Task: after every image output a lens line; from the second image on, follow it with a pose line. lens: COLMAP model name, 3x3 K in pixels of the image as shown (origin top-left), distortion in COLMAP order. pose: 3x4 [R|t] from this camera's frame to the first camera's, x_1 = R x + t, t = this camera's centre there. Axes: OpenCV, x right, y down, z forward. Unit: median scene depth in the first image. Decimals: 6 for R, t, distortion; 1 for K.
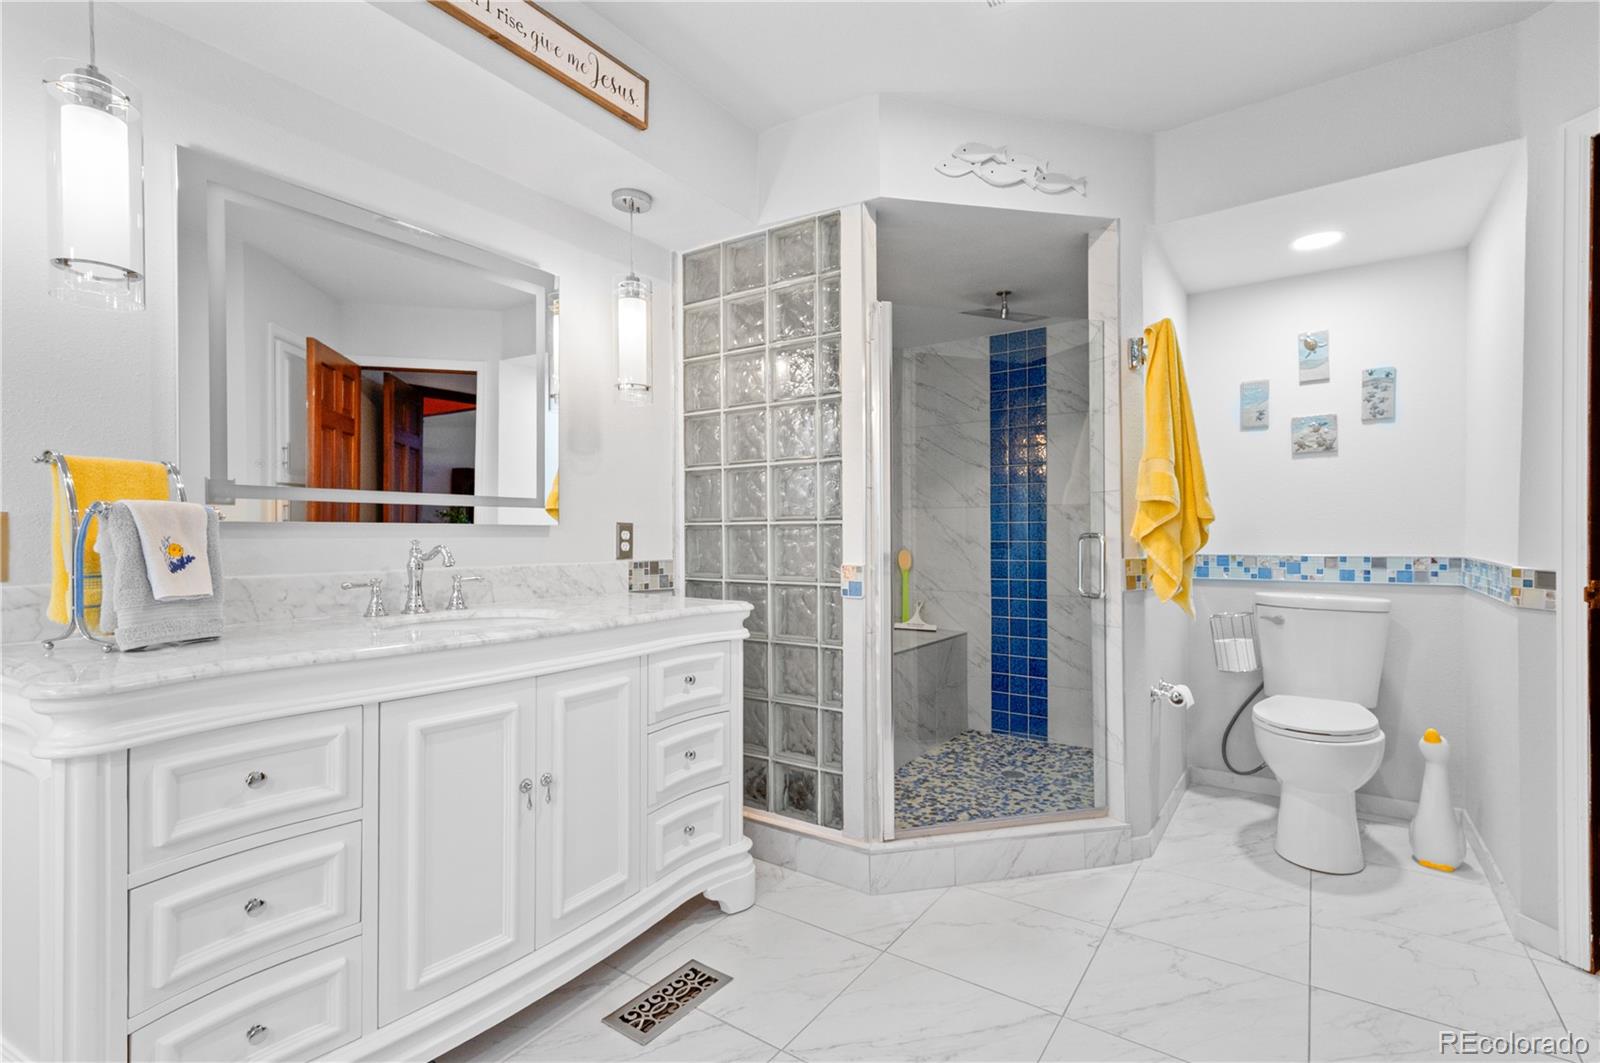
lens RADIAL K [[737.1, 0, 784.0], [0, 737.1, 542.3], [0, 0, 1]] dist [0.002273, 0.000753]
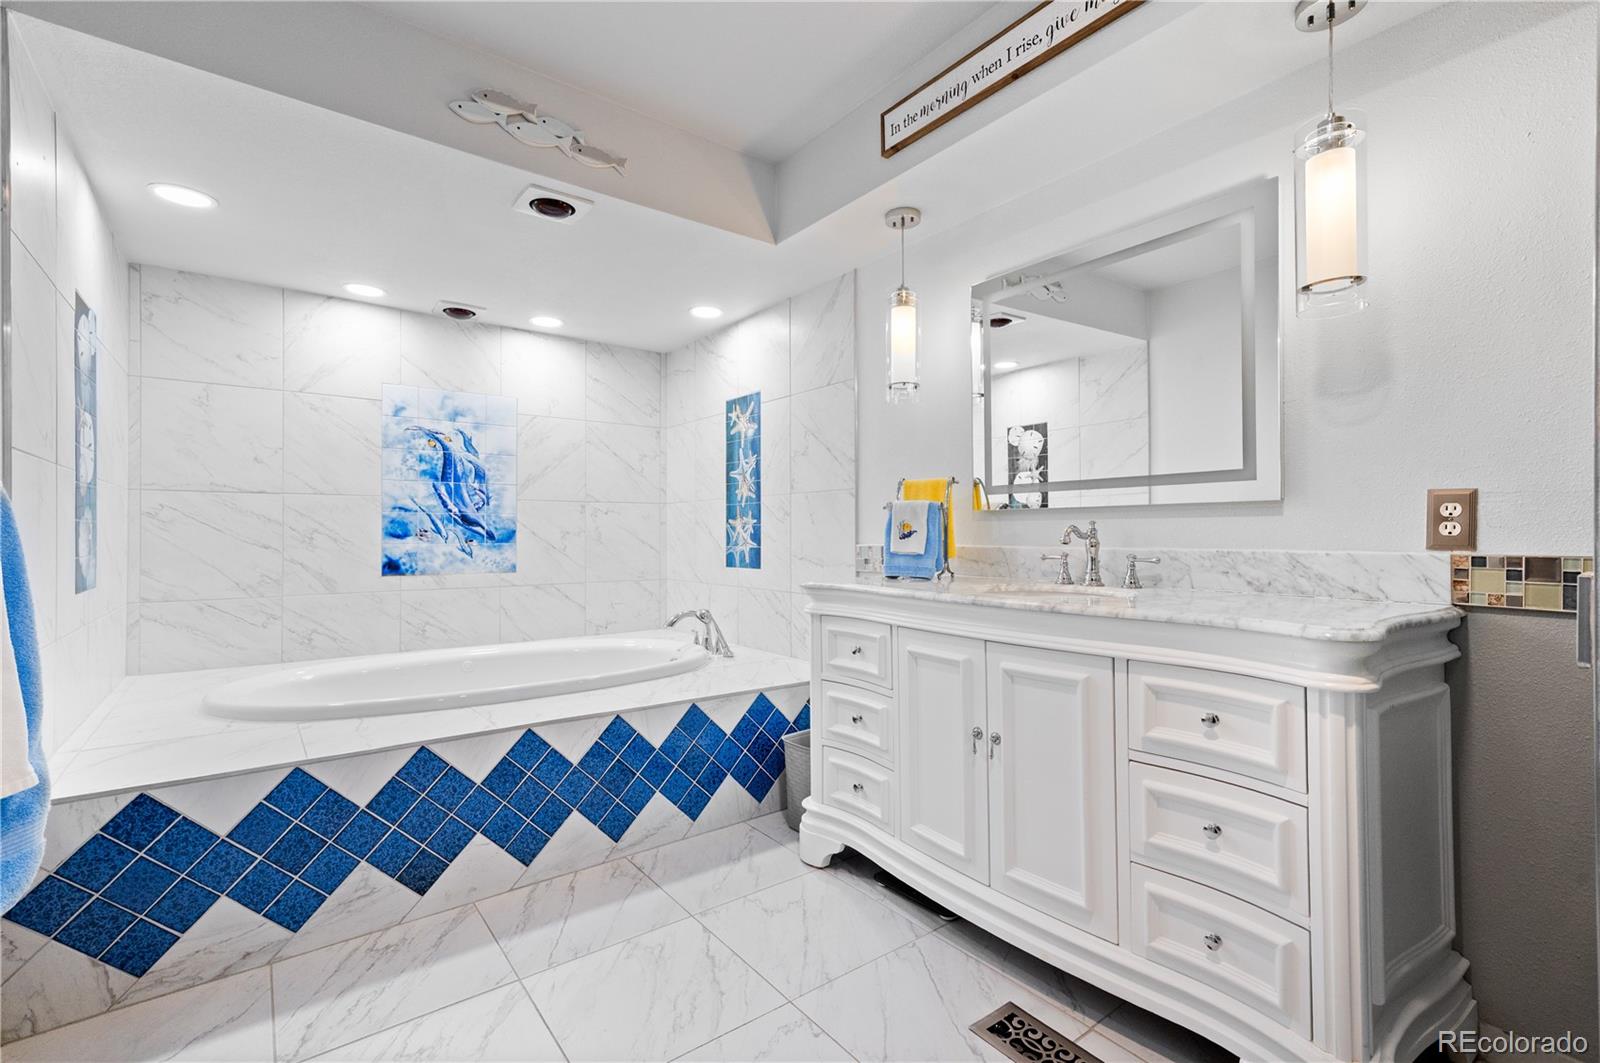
lens RADIAL K [[737.1, 0, 785.4], [0, 737.1, 519.5], [0, 0, 1]] dist [0.002273, 0.000753]
pose [[-0.315447, -0.006831, -0.948919, 0.599782], [-0.000671, 0.999975, -0.006975, 0.002934], [0.948943, -0.001563, -0.315444, 0.768628]]
